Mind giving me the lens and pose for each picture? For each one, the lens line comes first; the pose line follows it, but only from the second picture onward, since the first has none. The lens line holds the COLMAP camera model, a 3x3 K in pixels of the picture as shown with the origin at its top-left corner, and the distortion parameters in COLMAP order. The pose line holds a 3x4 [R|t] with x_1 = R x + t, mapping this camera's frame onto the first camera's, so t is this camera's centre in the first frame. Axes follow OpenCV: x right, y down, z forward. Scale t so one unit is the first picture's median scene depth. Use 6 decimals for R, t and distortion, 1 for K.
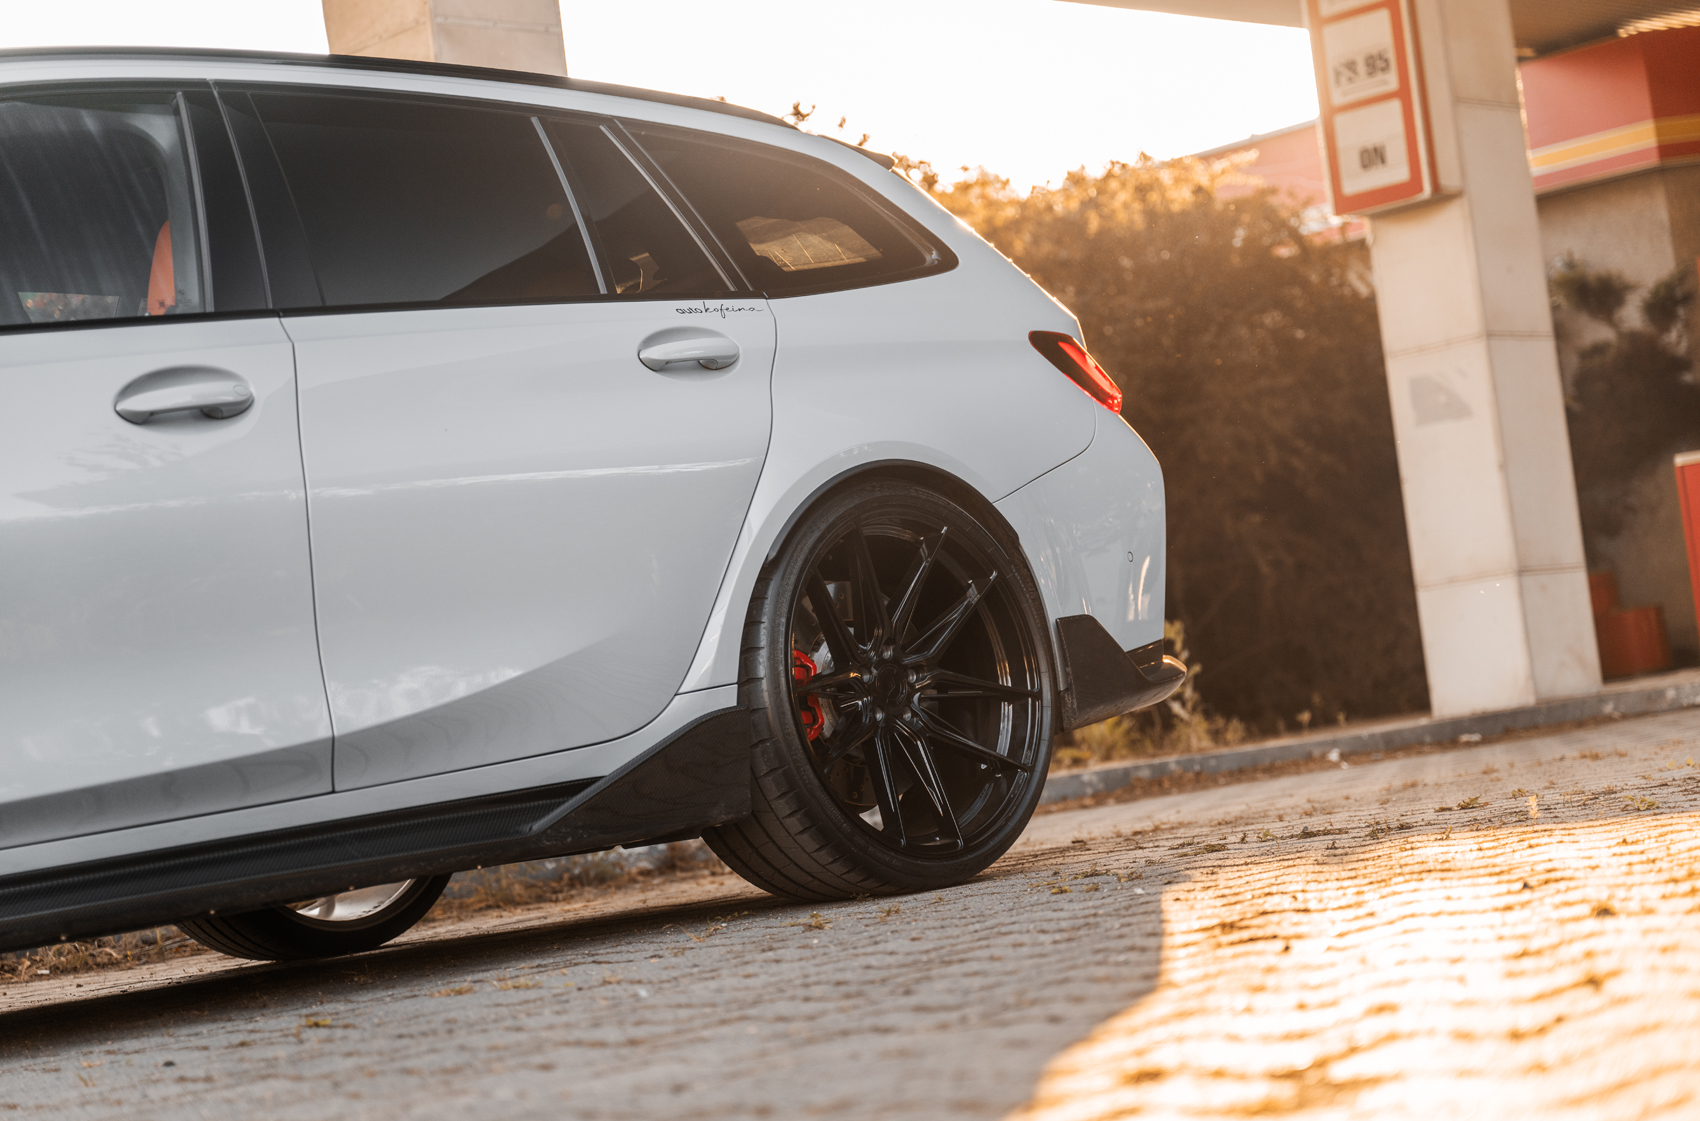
lens RADIAL K [[3218.3, 0, 852.2], [0, 3218.3, 559.4], [0, 0, 1]] dist [0.010009, 0.000000]
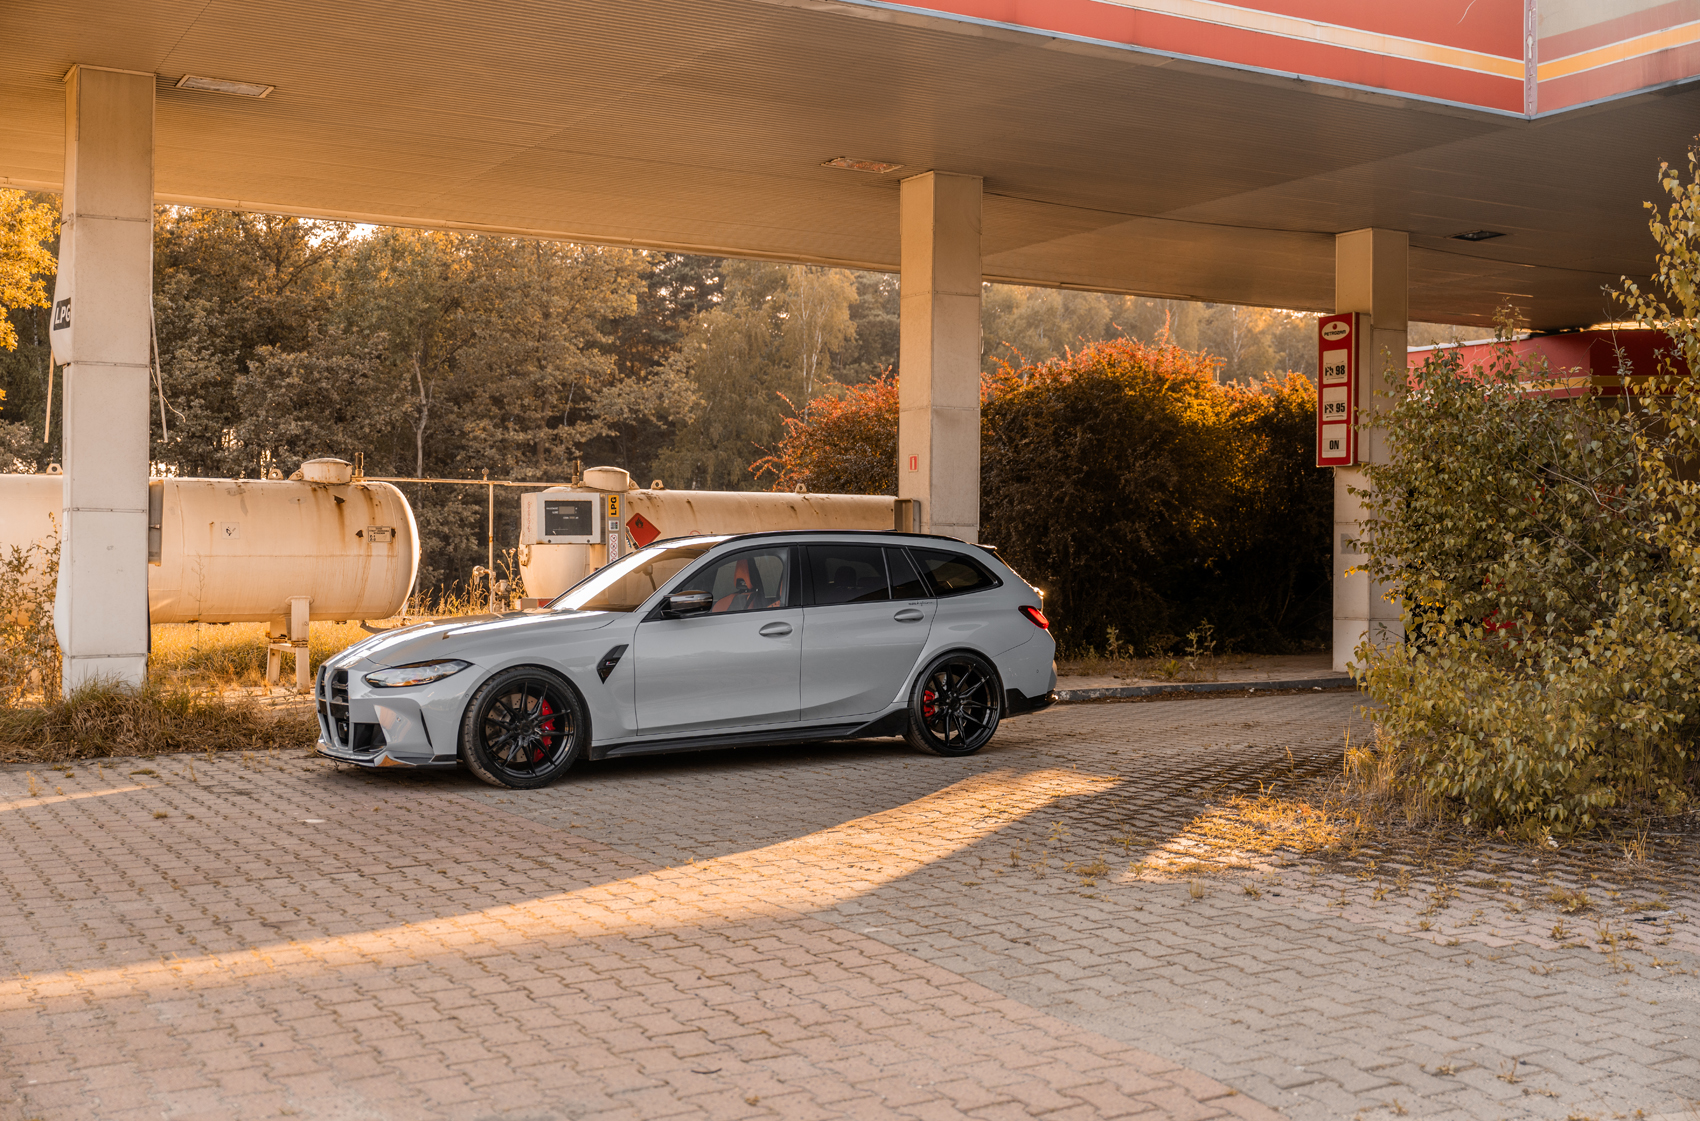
lens RADIAL K [[1922.7, 0, 862.0], [0, 1922.7, 549.6], [0, 0, 1]] dist [-0.013557, 0.000000]
pose [[0.961778, 0.127927, -0.242109, 0.430156], [-0.108855, 0.989917, 0.090632, -0.332915], [0.251262, -0.060813, 0.966007, -1.226775]]
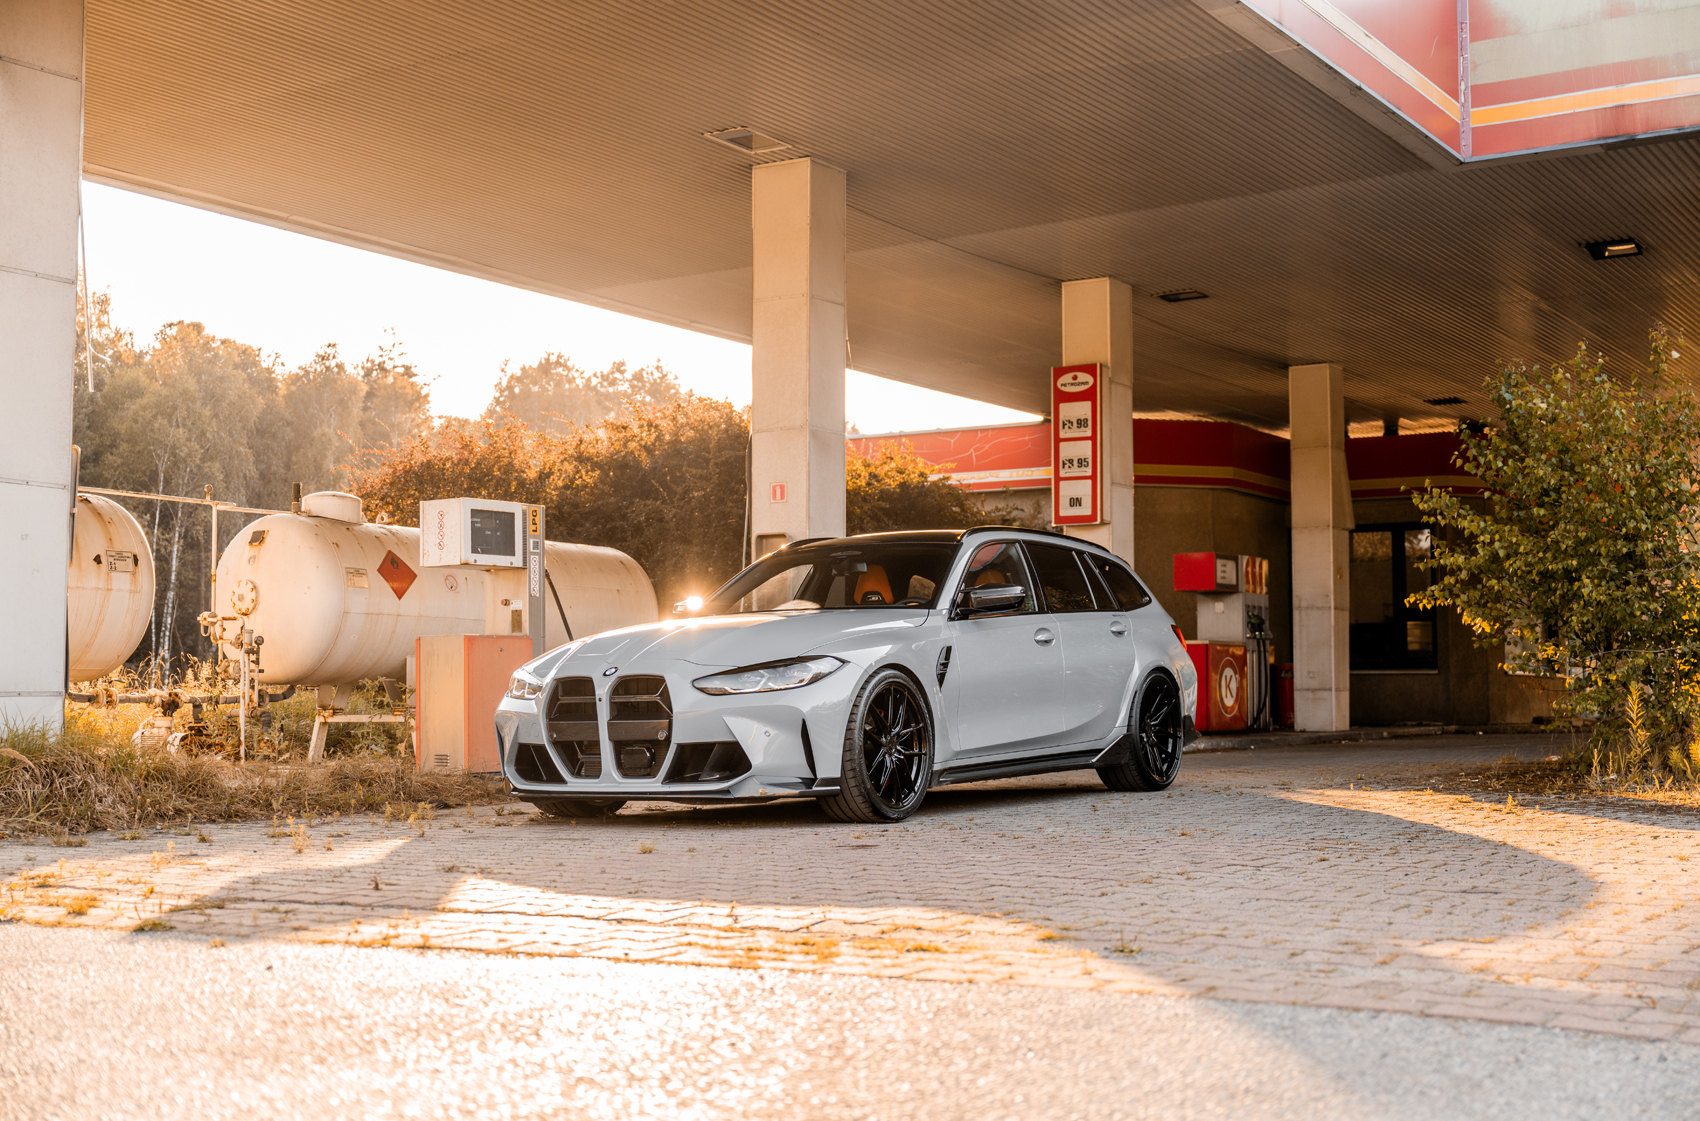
lens RADIAL K [[2151.1, 0, 855.3], [0, 2151.1, 552.7], [0, 0, 1]] dist [-0.003860, 0.000000]
pose [[0.963380, 0.136846, 0.230591, -0.817832], [-0.131065, 0.990555, -0.040280, -0.014033], [-0.233926, 0.008583, 0.972217, -1.114074]]
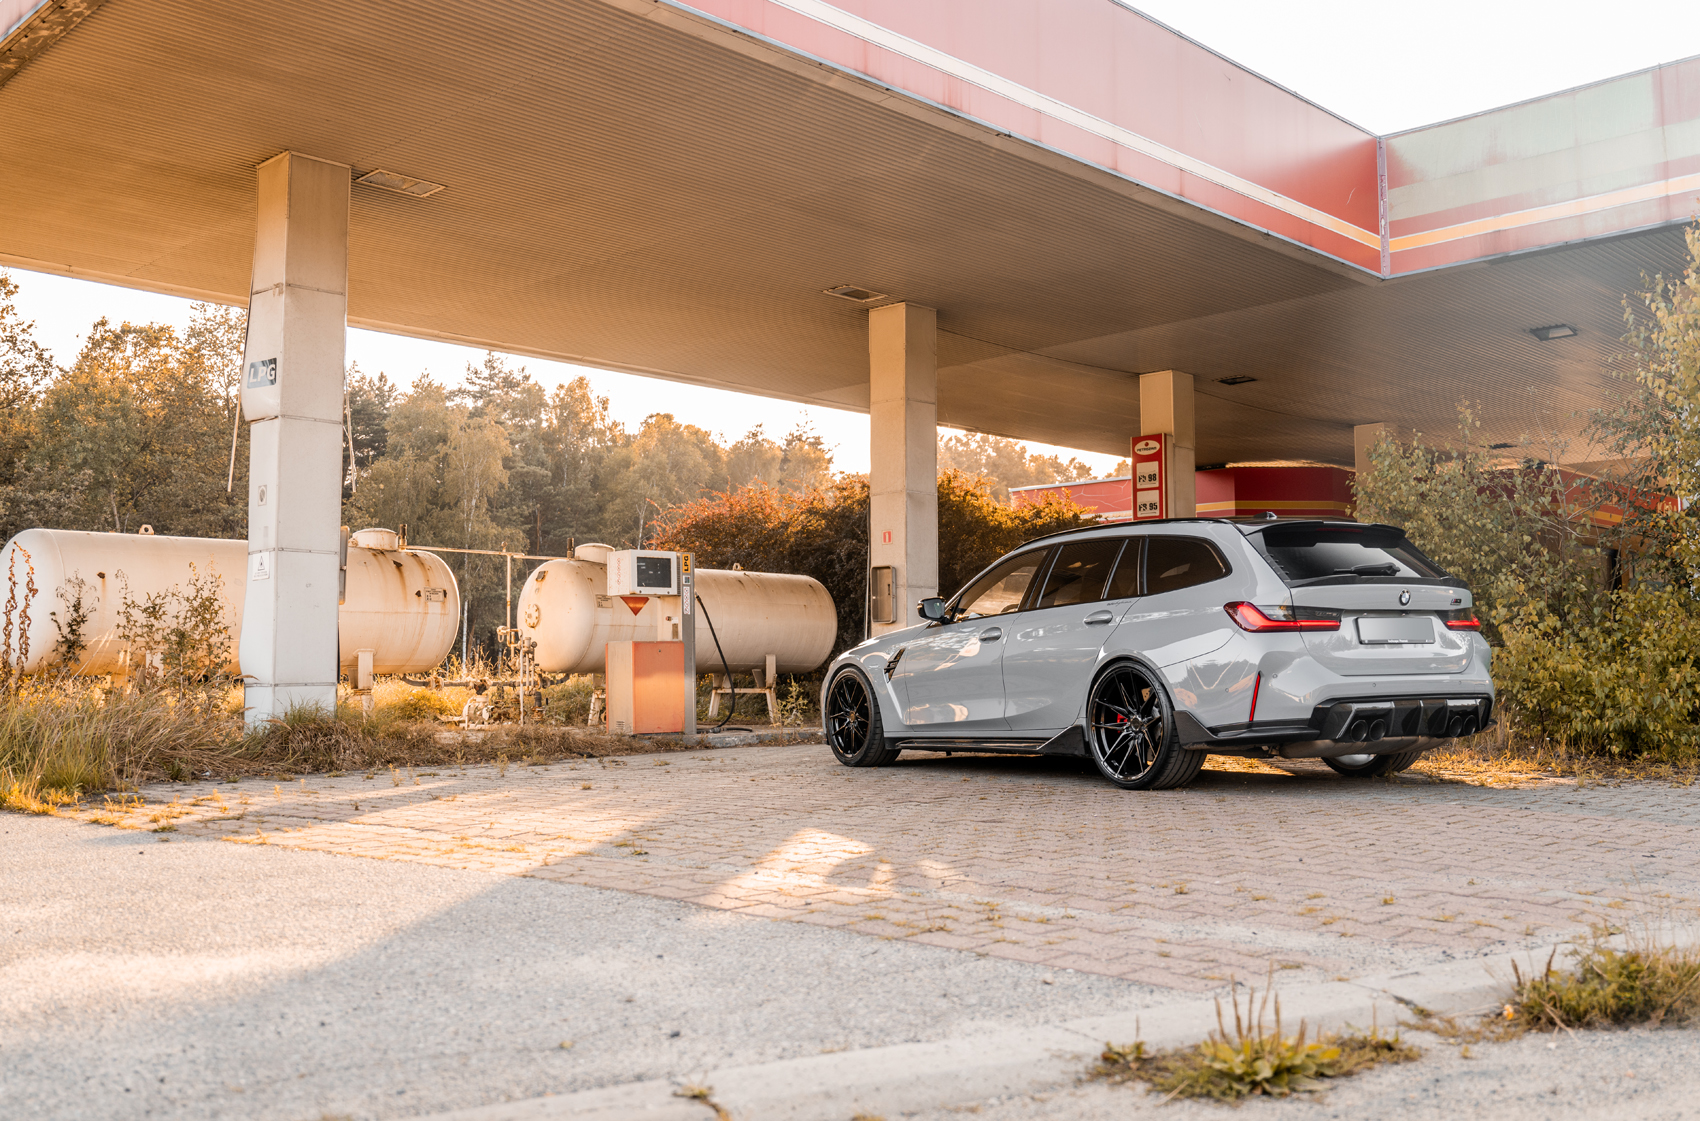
lens RADIAL K [[1585.9, 0, 842.5], [0, 1585.9, 556.8], [0, 0, 1]] dist [-0.023277, 0.000000]
pose [[0.992971, 0.117149, 0.016888, -0.386785], [-0.116842, 0.992985, -0.018117, -0.095176], [-0.018892, 0.016017, 0.999693, -1.330529]]
